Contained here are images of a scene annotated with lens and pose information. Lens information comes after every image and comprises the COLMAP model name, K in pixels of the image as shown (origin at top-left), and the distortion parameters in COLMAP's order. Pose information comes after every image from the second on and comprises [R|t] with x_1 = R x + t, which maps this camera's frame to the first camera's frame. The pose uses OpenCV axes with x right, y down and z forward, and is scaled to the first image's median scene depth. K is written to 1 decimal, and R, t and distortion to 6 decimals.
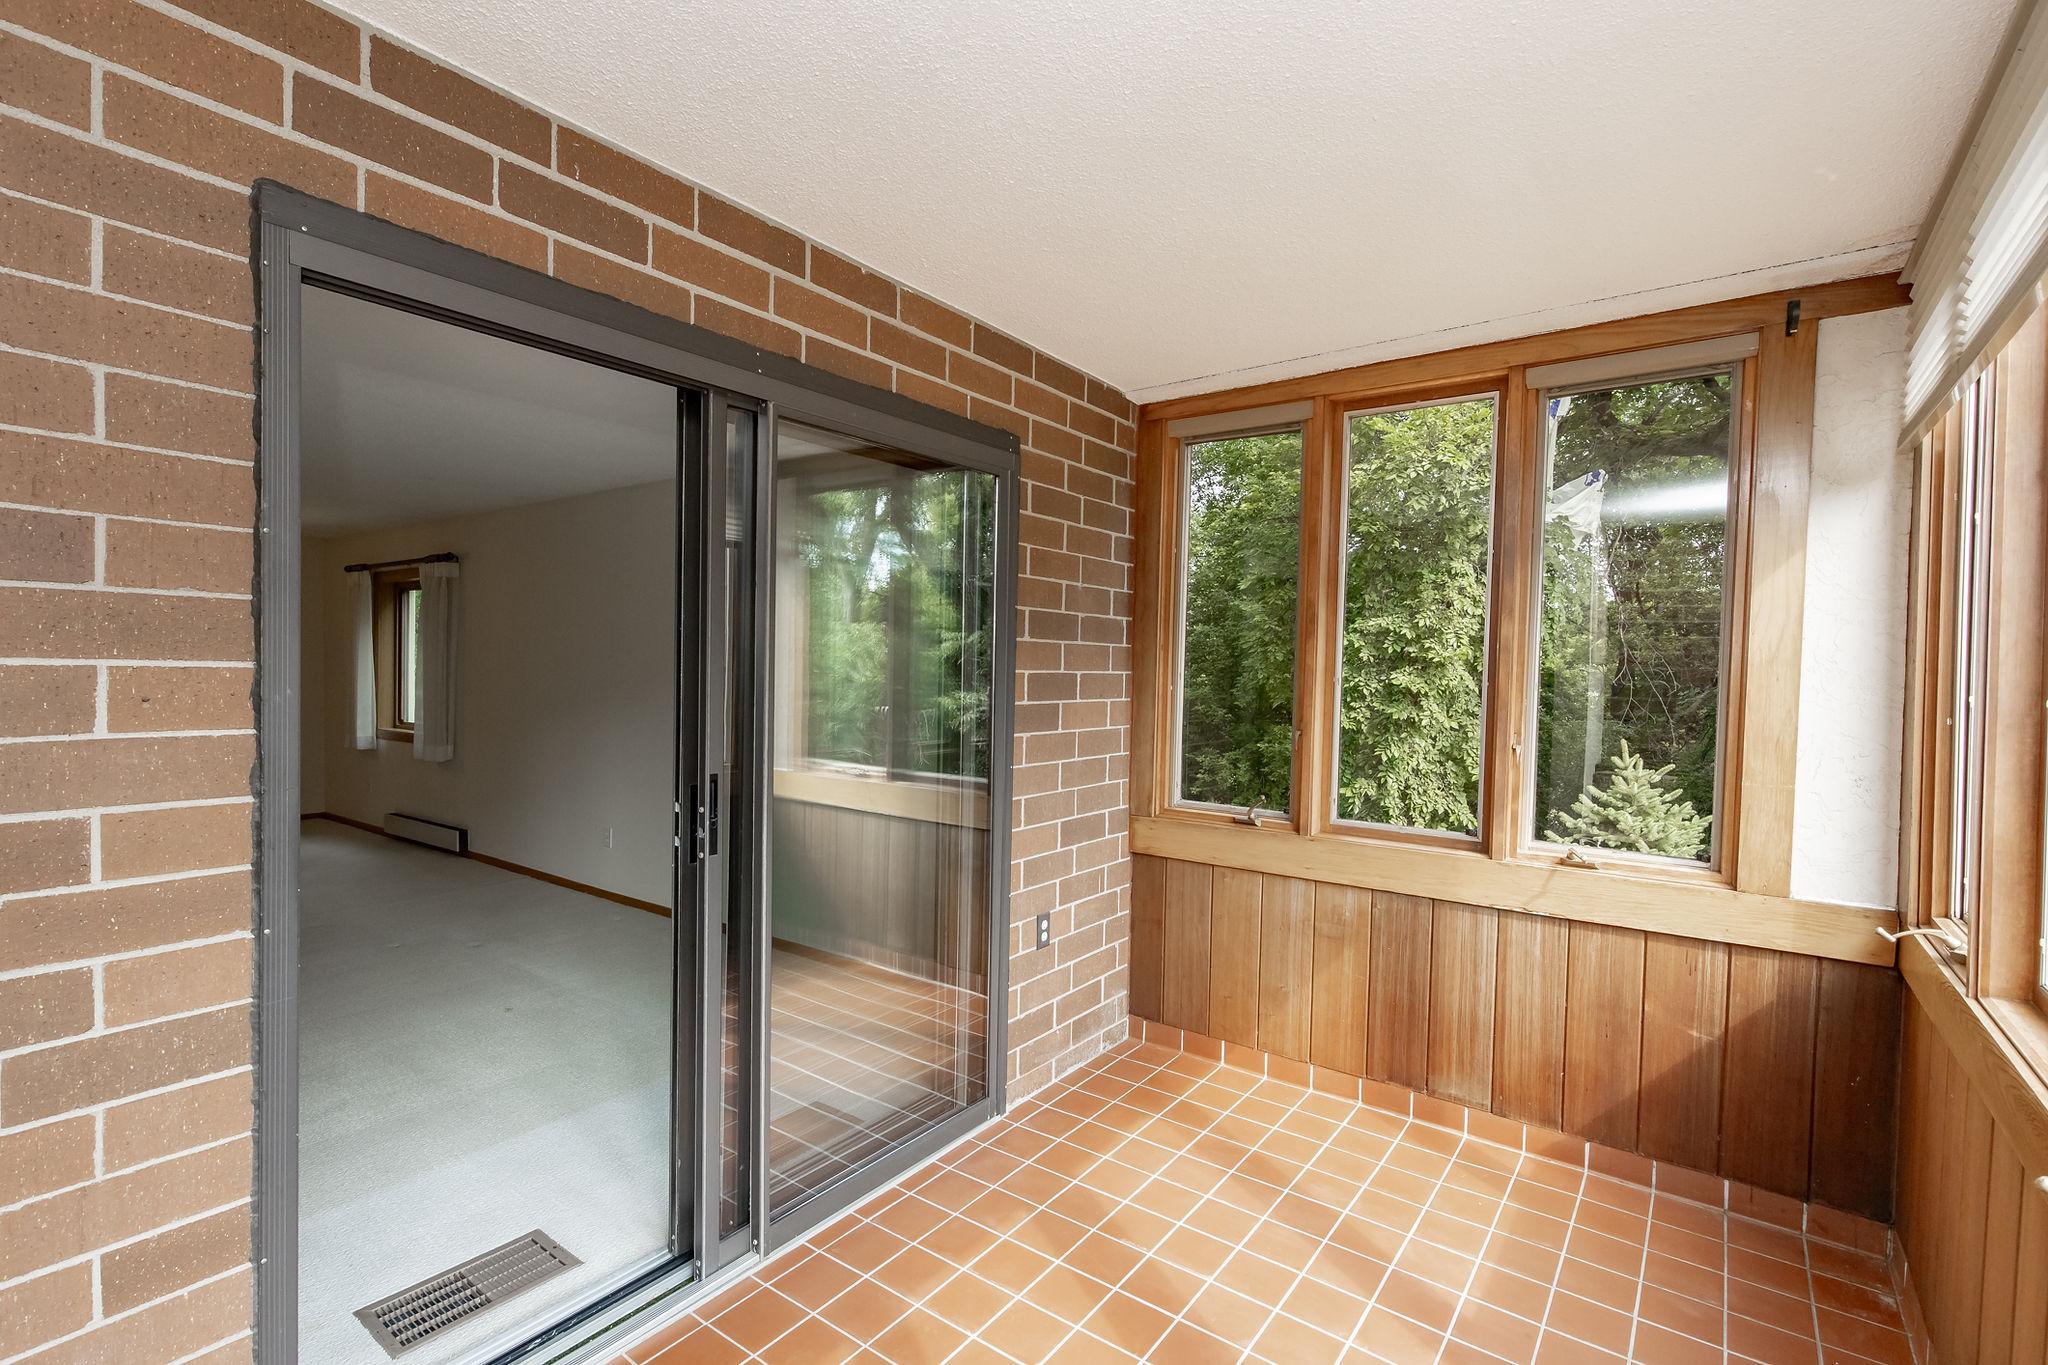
lens RADIAL K [[932.3, 0, 1034.1], [0, 932.3, 688.1], [0, 0, 1]] dist [0.003840, -0.000728]
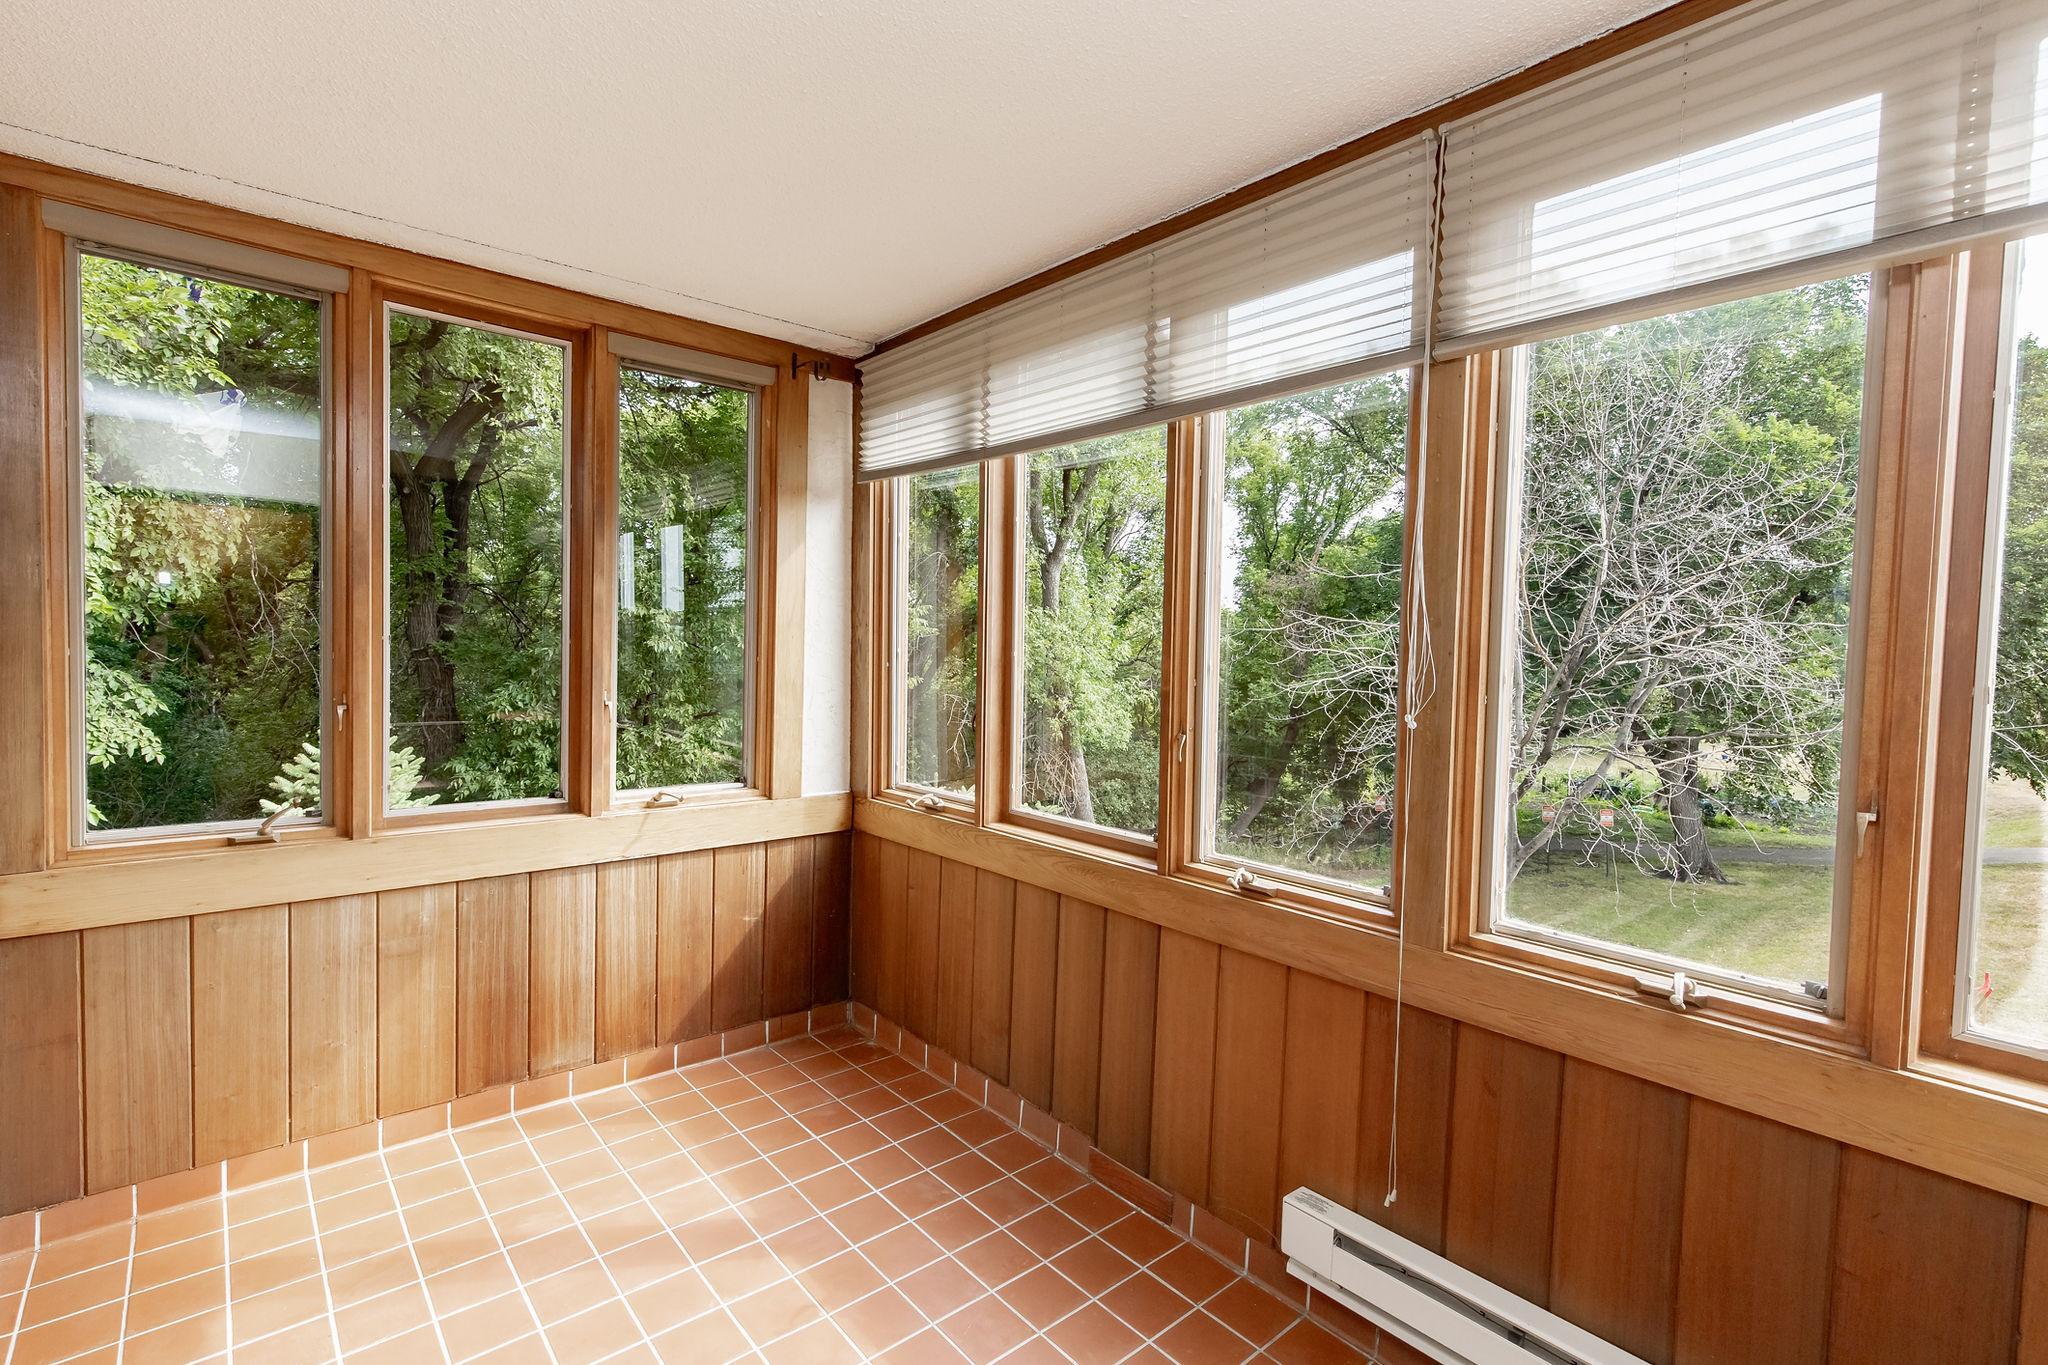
lens RADIAL K [[932.3, 0, 989.1], [0, 932.3, 683.3], [0, 0, 1]] dist [0.003840, -0.000728]
pose [[0.246487, -0.055652, 0.967547, -0.368914], [0.003032, 0.998389, 0.056654, -0.015587], [-0.969141, -0.011031, 0.246259, 0.338632]]
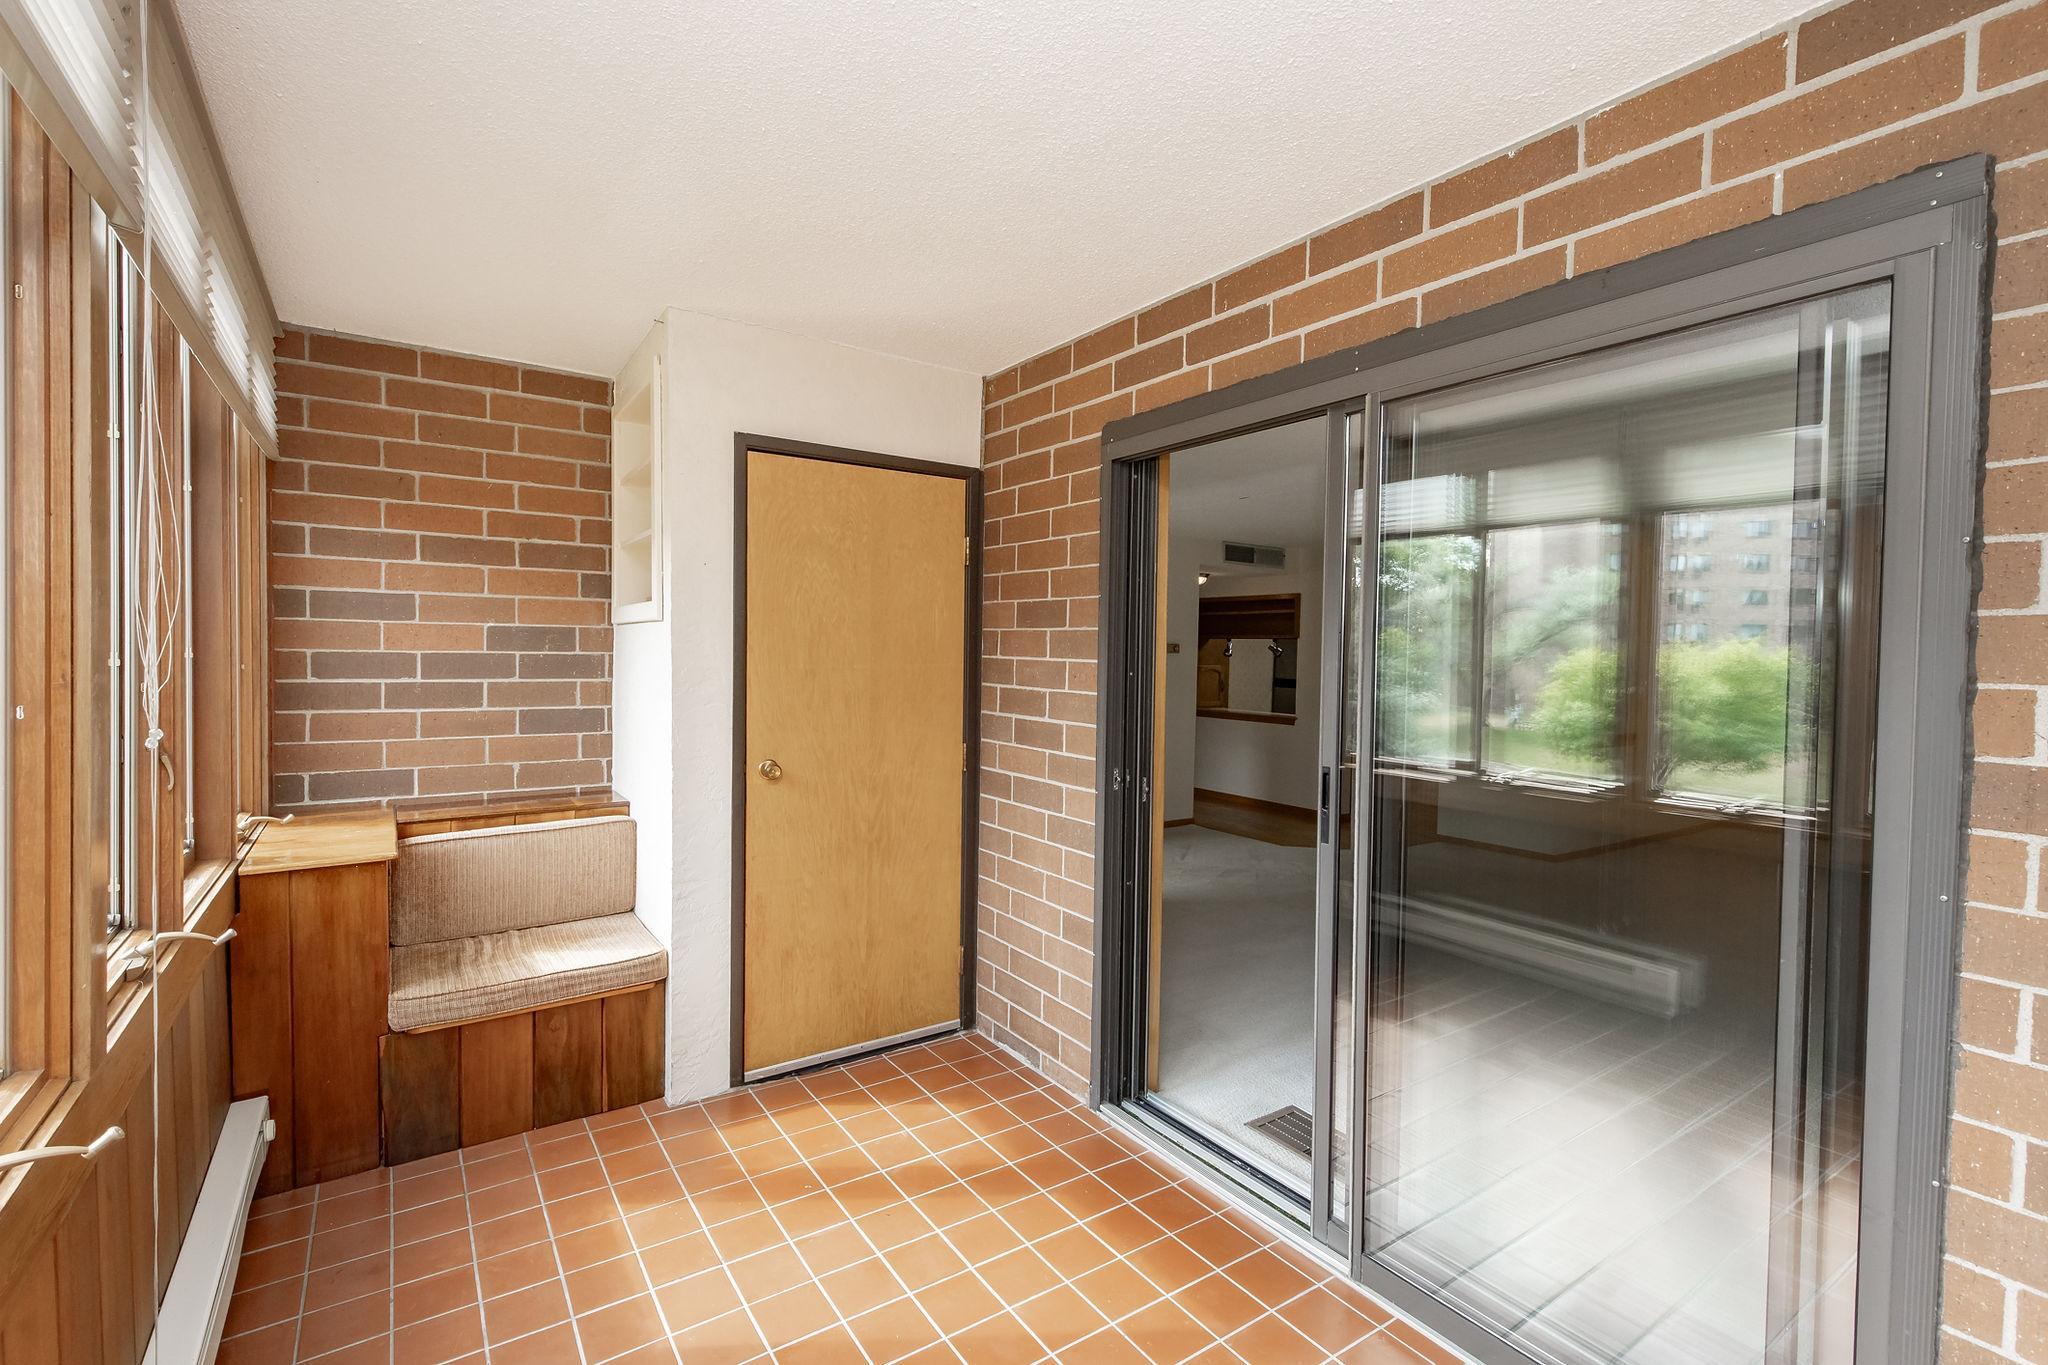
lens RADIAL K [[932.3, 0, 1036.3], [0, 932.3, 672.1], [0, 0, 1]] dist [0.003840, -0.000728]
pose [[-0.325397, 0.000517, -0.945577, 1.016439], [-0.043158, 0.998950, 0.015398, -0.023458], [0.944592, 0.045819, -0.325033, 1.359969]]
